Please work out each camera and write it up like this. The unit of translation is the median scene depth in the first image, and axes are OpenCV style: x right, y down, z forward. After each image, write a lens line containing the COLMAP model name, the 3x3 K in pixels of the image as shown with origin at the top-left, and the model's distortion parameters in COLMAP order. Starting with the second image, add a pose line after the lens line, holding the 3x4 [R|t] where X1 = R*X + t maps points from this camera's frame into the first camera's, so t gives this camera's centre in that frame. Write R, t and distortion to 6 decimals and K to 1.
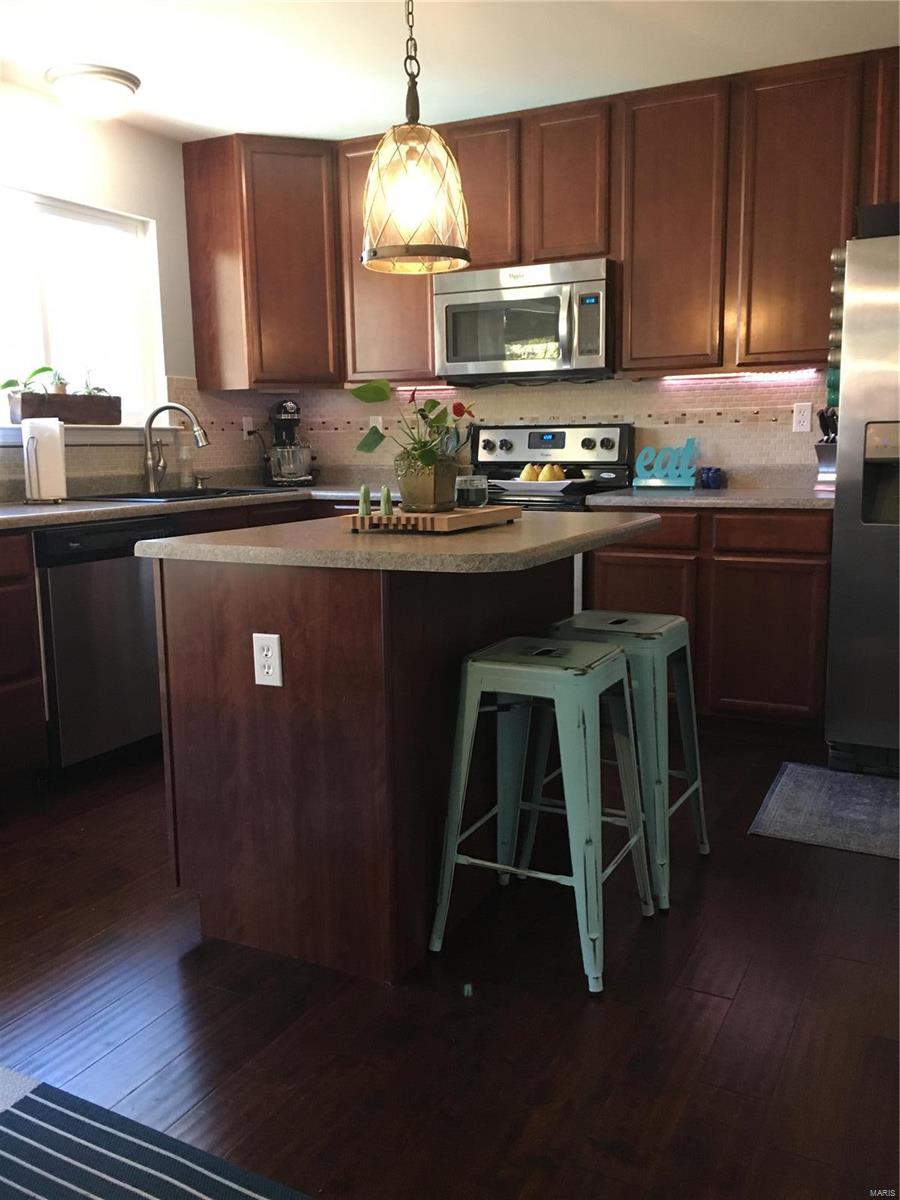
lens RADIAL K [[1012.6, 0, 450.0], [0, 1012.6, 600.0], [0, 0, 1]] dist [0.081593, -0.111005]
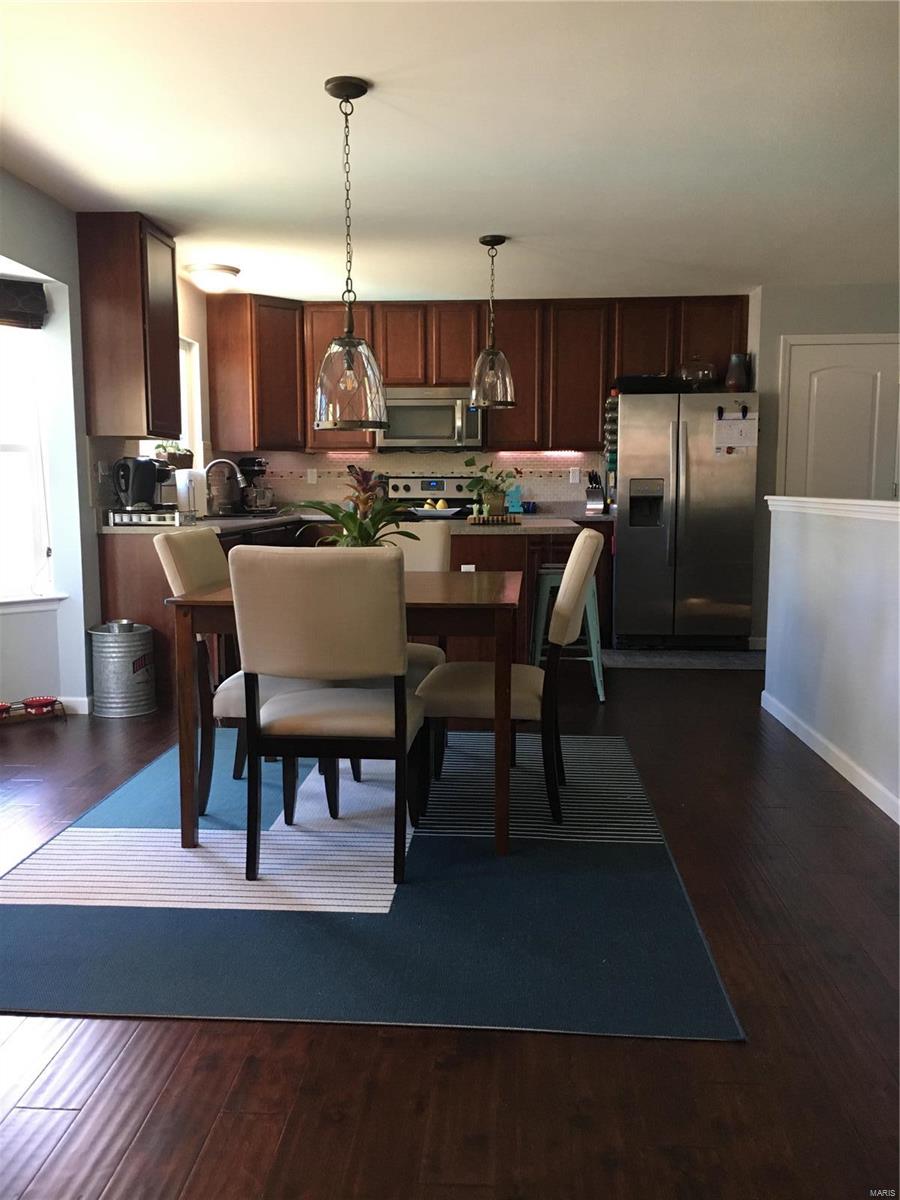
lens RADIAL K [[1012.6, 0, 450.0], [0, 1012.6, 600.0], [0, 0, 1]] dist [0.081593, -0.111005]
pose [[0.915513, -0.033138, 0.400922, -0.618318], [0.052212, 0.997960, -0.036742, 0.105758], [-0.398886, 0.054571, 0.915375, -0.599422]]
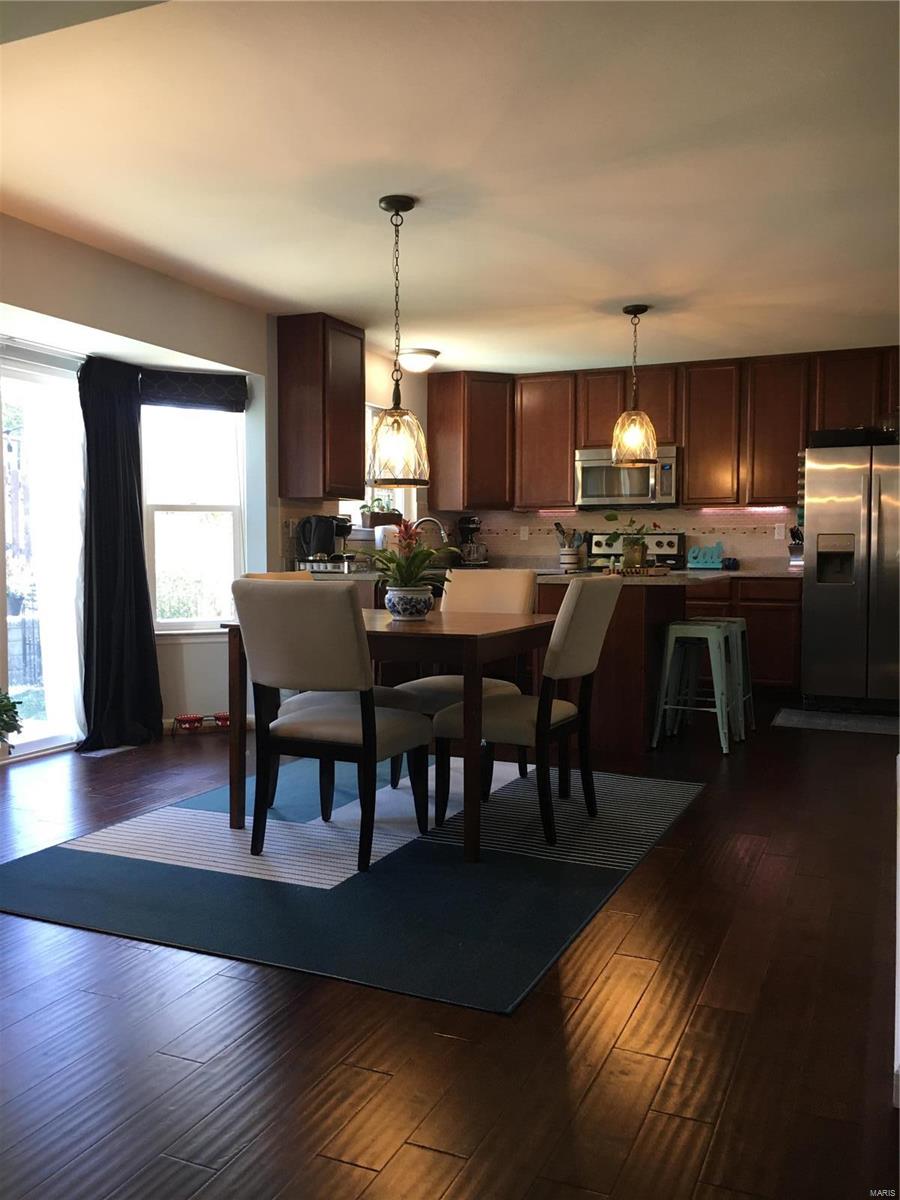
lens RADIAL K [[1012.6, 0, 450.0], [0, 1012.6, 600.0], [0, 0, 1]] dist [0.081593, -0.111005]
pose [[0.998039, 0.013169, 0.061189, -0.358890], [-0.006568, 0.994253, -0.106859, 0.143584], [-0.062244, 0.106247, 0.992390, -0.769916]]
